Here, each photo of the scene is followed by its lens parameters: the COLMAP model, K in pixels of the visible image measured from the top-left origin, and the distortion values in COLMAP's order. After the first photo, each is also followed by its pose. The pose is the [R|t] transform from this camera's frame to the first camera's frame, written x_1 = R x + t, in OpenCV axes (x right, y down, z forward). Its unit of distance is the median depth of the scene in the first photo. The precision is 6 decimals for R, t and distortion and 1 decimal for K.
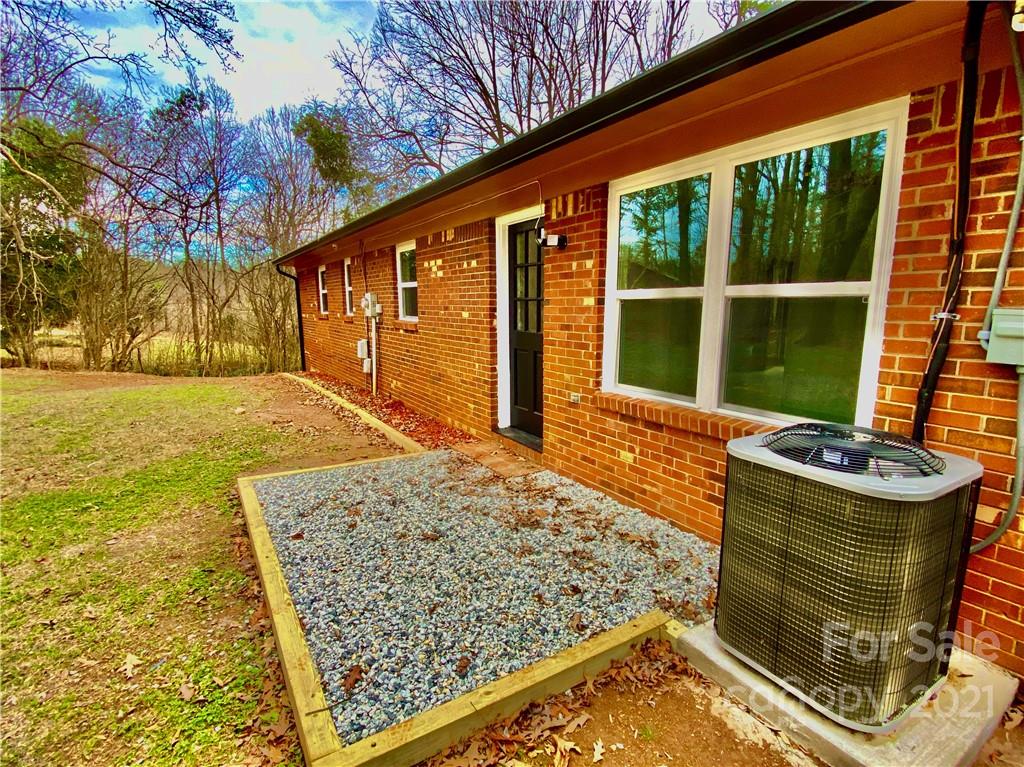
lens RADIAL K [[488.6, 0, 512.0], [0, 488.6, 383.5], [0, 0, 1]] dist [0.000114, -0.000059]
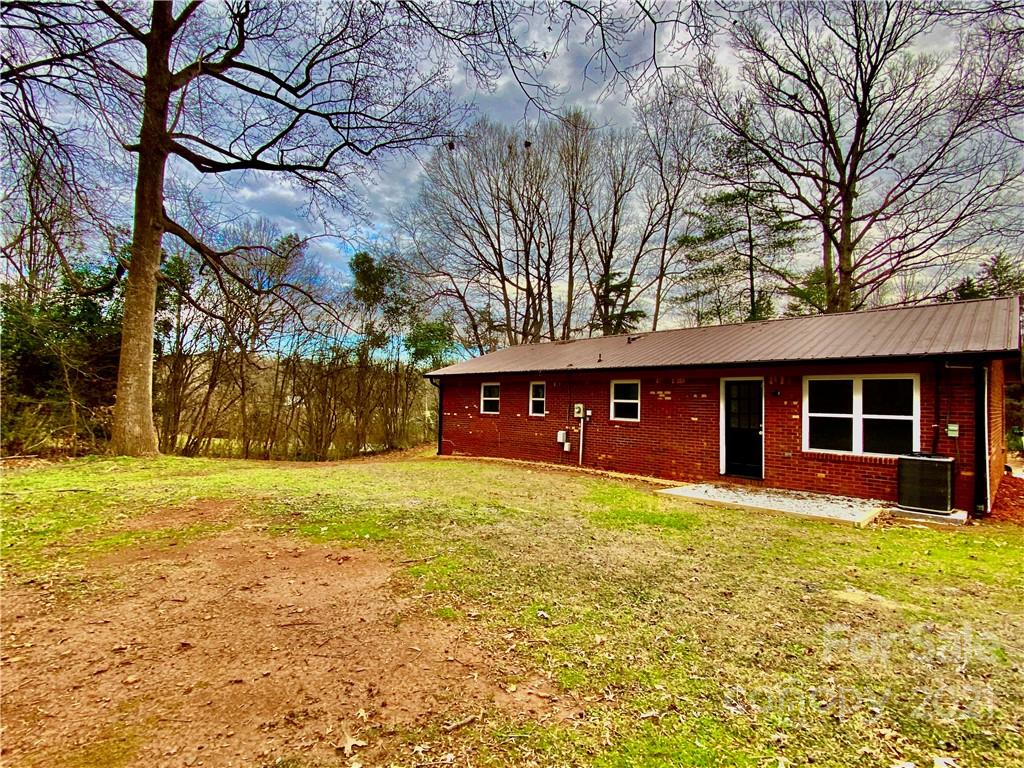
lens RADIAL K [[467.6, 0, 512.0], [0, 467.6, 384.0], [0, 0, 1]] dist [-0.000292, -0.000073]
pose [[0.984954, 0.040938, 0.167899, -1.729603], [-0.005749, 0.978761, -0.204925, 0.179275], [-0.172722, 0.200877, 0.964270, -1.169263]]
